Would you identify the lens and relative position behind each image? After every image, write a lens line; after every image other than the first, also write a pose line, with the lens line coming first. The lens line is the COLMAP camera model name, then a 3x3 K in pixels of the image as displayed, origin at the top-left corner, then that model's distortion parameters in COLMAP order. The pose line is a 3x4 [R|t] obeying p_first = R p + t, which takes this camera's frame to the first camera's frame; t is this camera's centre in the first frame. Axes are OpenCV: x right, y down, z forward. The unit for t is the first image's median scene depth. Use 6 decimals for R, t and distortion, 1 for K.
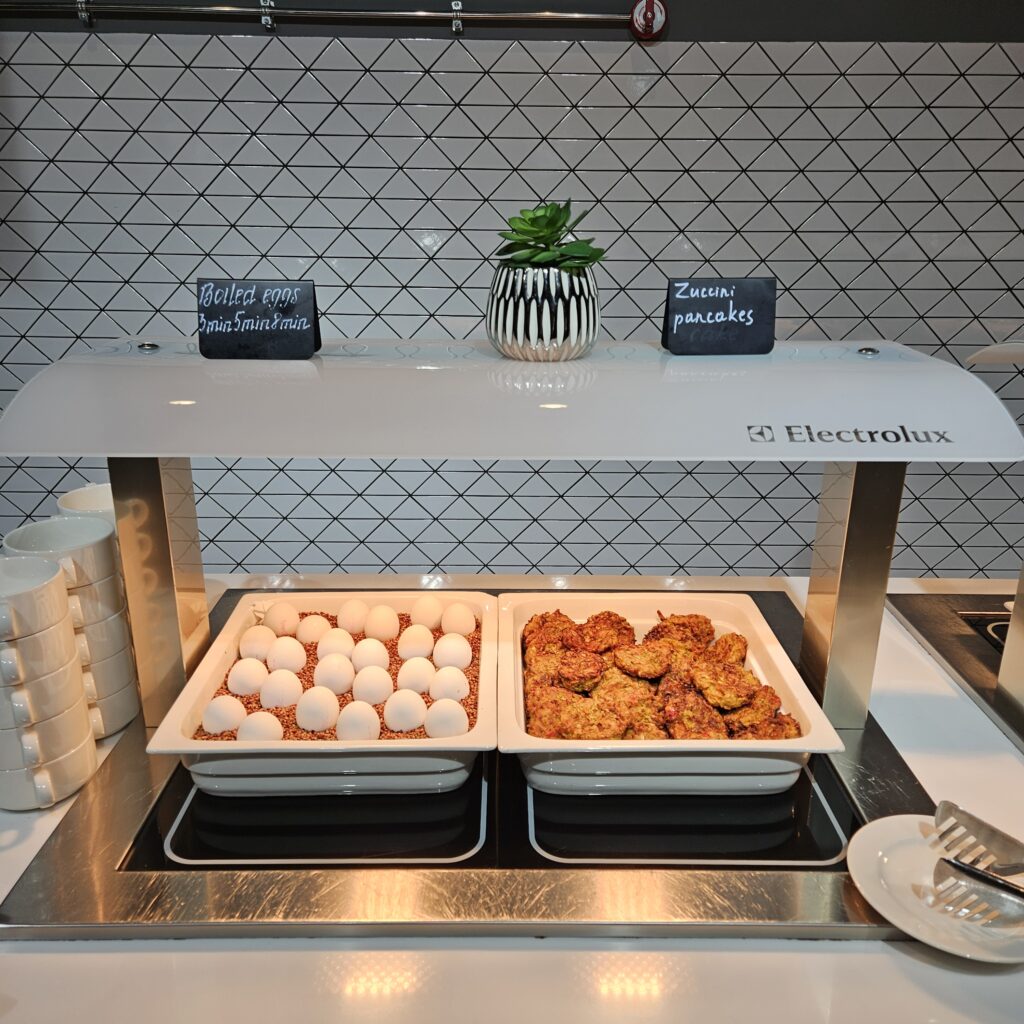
lens RADIAL K [[900.7, 0, 509.1], [0, 900.7, 520.2], [0, 0, 1]] dist [0.633704, 0.001965]
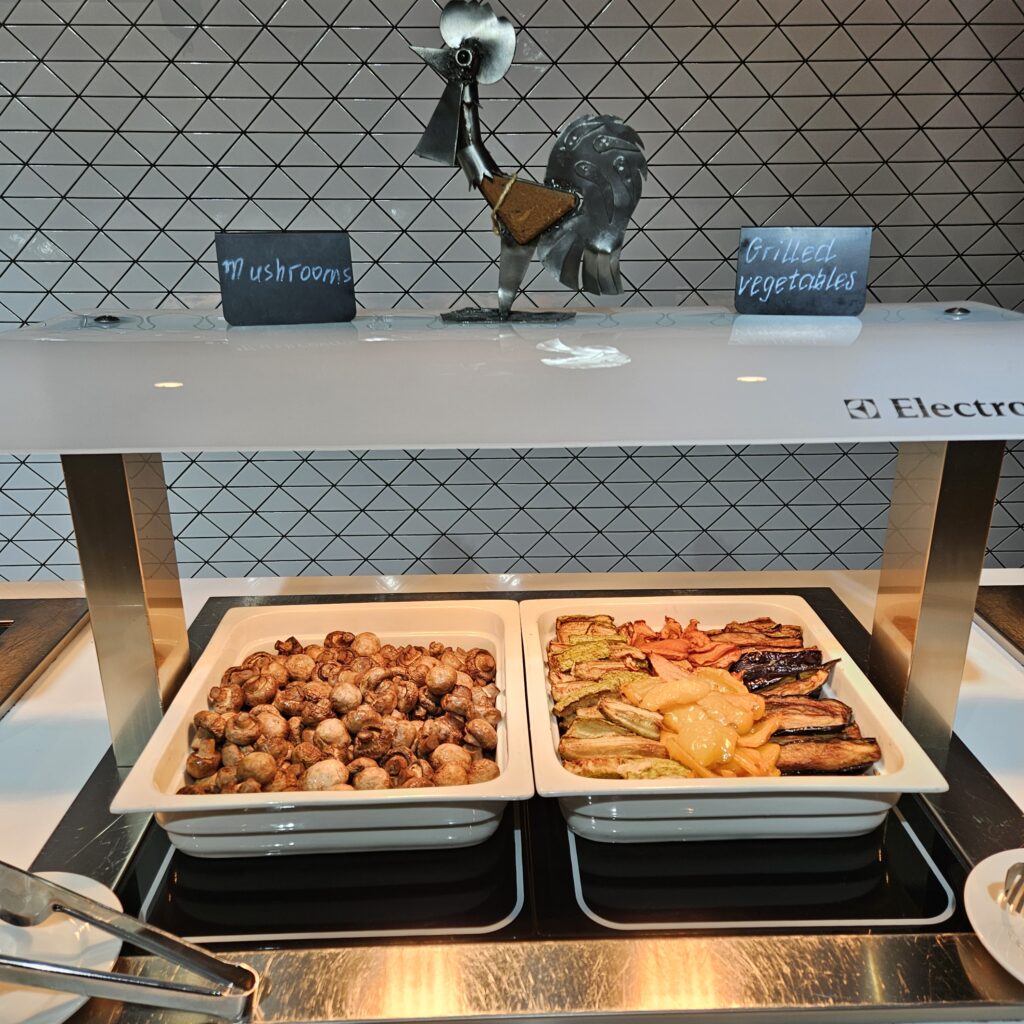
lens RADIAL K [[936.0, 0, 512.0], [0, 936.0, 512.0], [0, 0, 1]] dist [0.616414, -0.004638]
pose [[0.999495, -0.019750, 0.024904, -0.049338], [0.019575, 0.999782, 0.007226, -0.013083], [-0.025041, -0.006734, 0.999664, 0.119578]]
